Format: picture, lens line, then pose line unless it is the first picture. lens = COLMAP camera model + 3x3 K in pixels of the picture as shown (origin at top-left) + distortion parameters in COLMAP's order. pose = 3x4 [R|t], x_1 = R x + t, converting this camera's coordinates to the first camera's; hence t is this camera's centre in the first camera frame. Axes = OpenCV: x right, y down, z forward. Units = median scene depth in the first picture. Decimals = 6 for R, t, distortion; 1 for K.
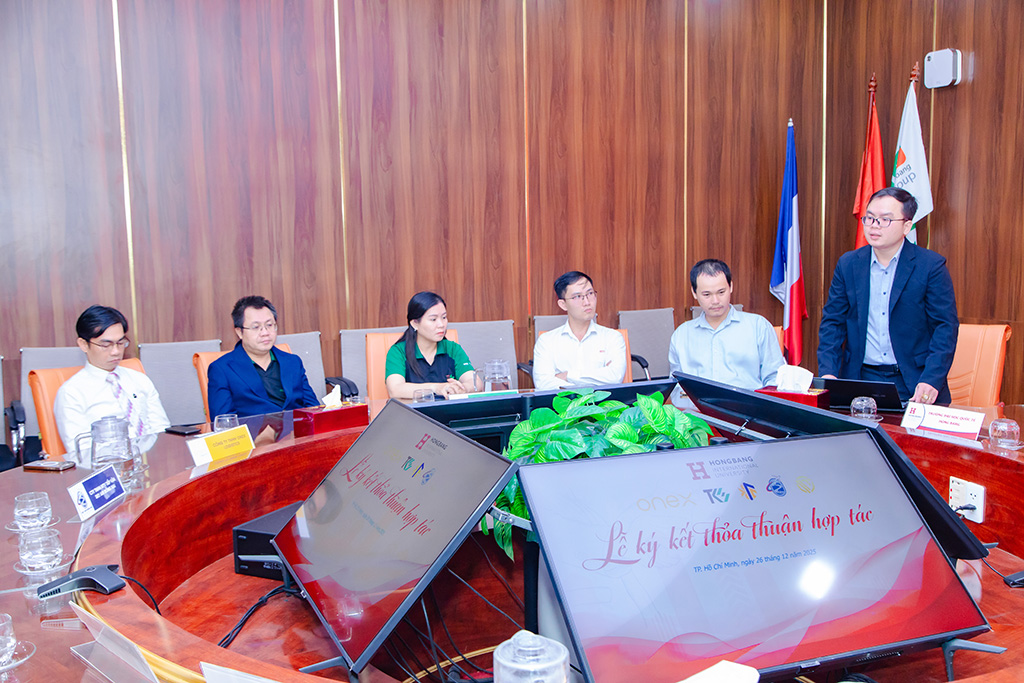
lens RADIAL K [[1044.3, 0, 512.0], [0, 1044.3, 341.5], [0, 0, 1]] dist [0.022843, 0.017777]
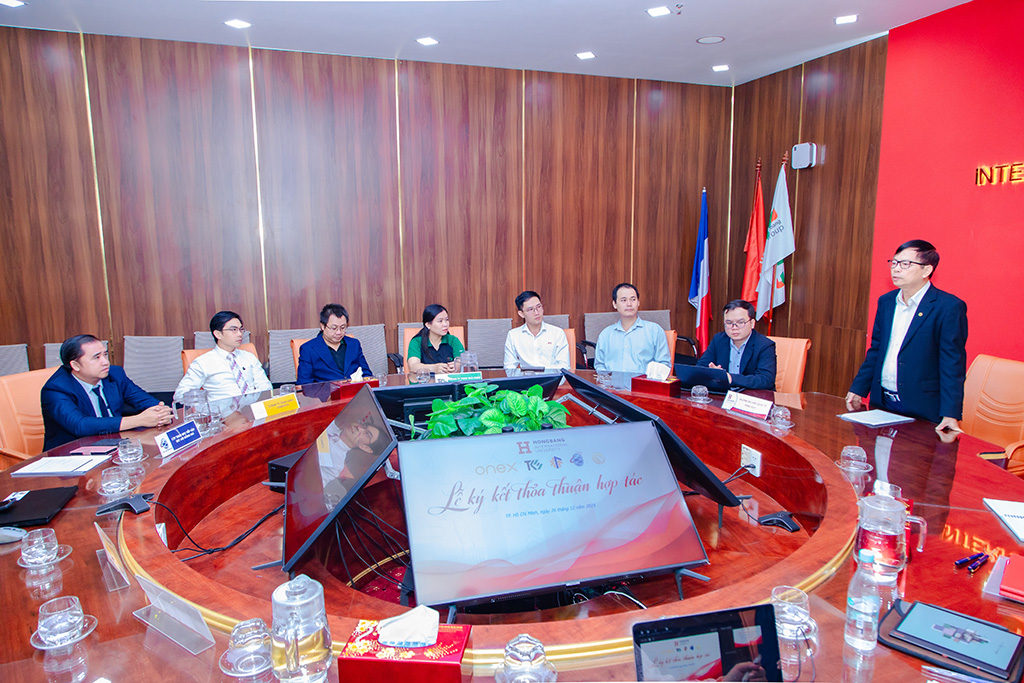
lens RADIAL K [[671.0, 0, 512.0], [0, 671.0, 341.5], [0, 0, 1]] dist [-0.005504, -0.001945]
pose [[0.996518, 0.025050, -0.079523, 0.083601], [-0.022287, 0.999123, 0.035451, -0.022544], [0.080341, -0.033555, 0.996202, 0.014354]]
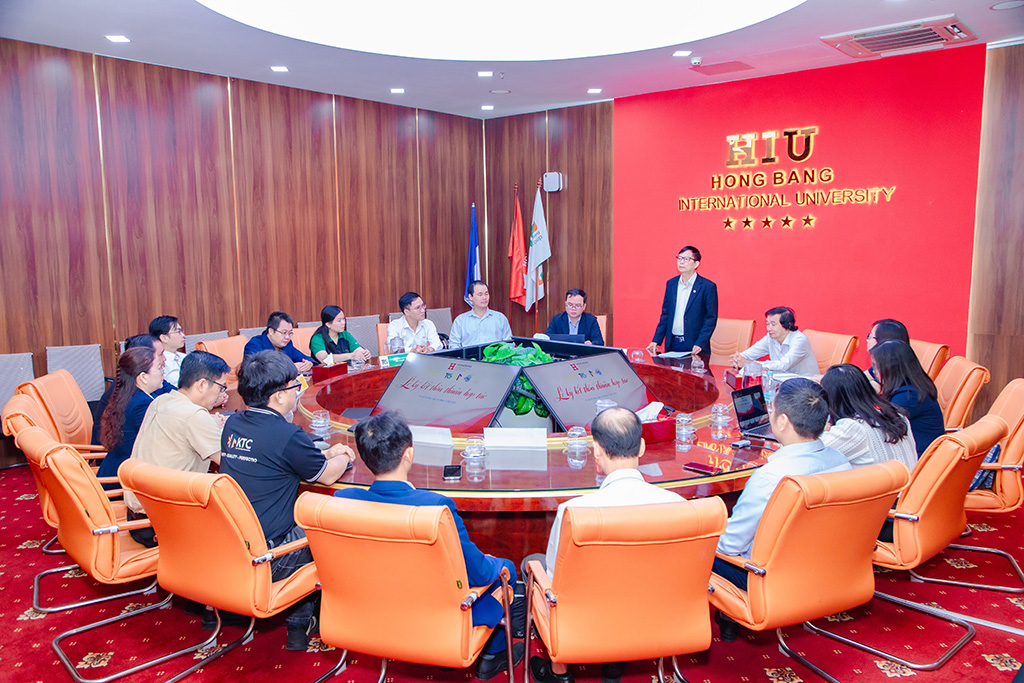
lens RADIAL K [[780.9, 0, 512.0], [0, 780.9, 341.5], [0, 0, 1]] dist [-0.002262, -0.000275]
pose [[0.898391, -0.044258, 0.436961, -0.304434], [0.043290, 0.998988, 0.012179, 0.011009], [-0.437058, 0.007975, 0.899398, -0.254902]]
